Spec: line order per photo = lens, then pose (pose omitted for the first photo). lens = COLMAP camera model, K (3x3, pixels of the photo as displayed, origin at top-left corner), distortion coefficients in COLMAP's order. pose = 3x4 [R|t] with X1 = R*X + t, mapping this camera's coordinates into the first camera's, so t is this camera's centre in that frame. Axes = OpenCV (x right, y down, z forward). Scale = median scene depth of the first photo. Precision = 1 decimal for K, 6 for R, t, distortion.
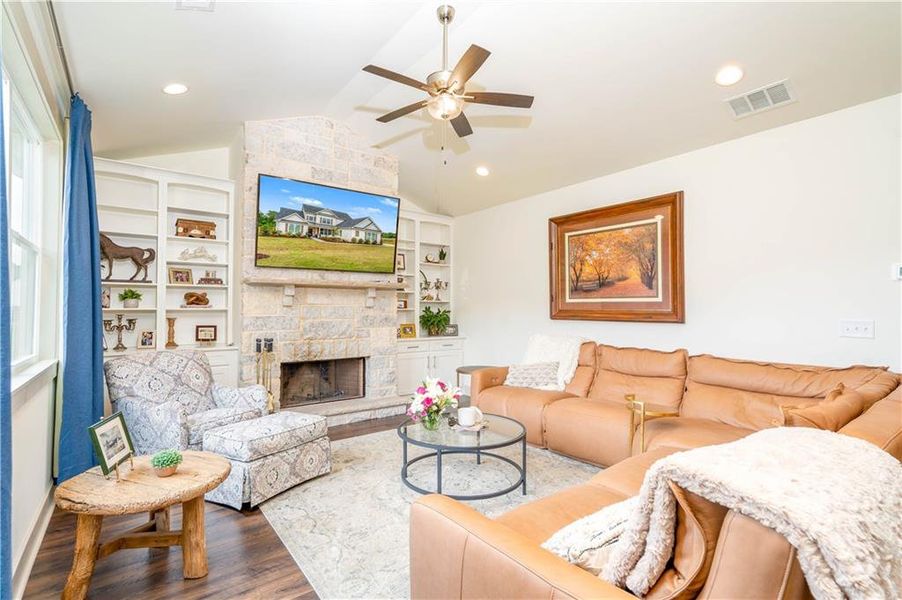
lens RADIAL K [[422.8, 0, 442.2], [0, 422.8, 294.1], [0, 0, 1]] dist [0.001521, 0.000279]
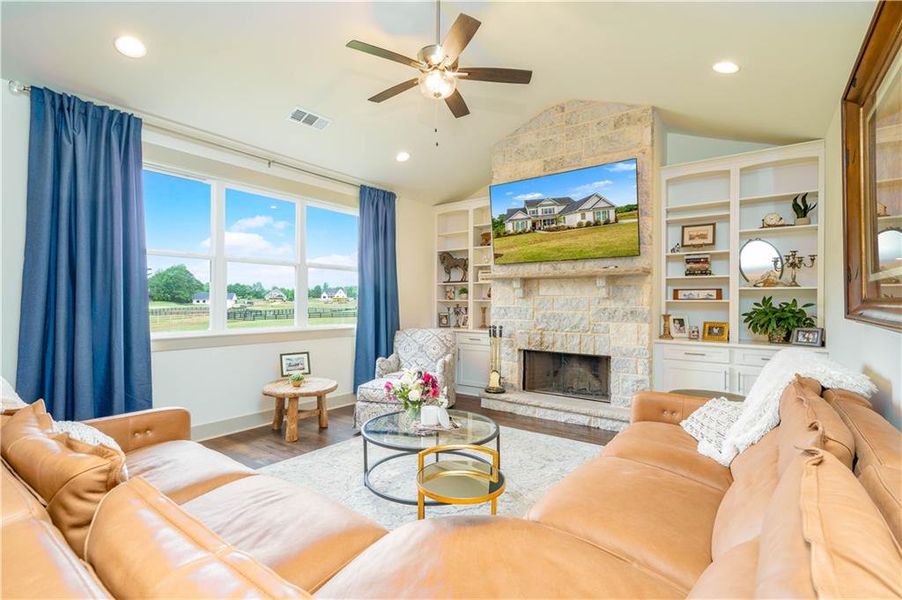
lens RADIAL K [[423.0, 0, 447.2], [0, 423.0, 301.6], [0, 0, 1]] dist [-0.000018, 0.000079]
pose [[0.285358, 0.001638, -0.958419, 0.594406], [0.032193, 0.999418, 0.011293, 0.018504], [0.957880, -0.034076, 0.285140, 0.482962]]
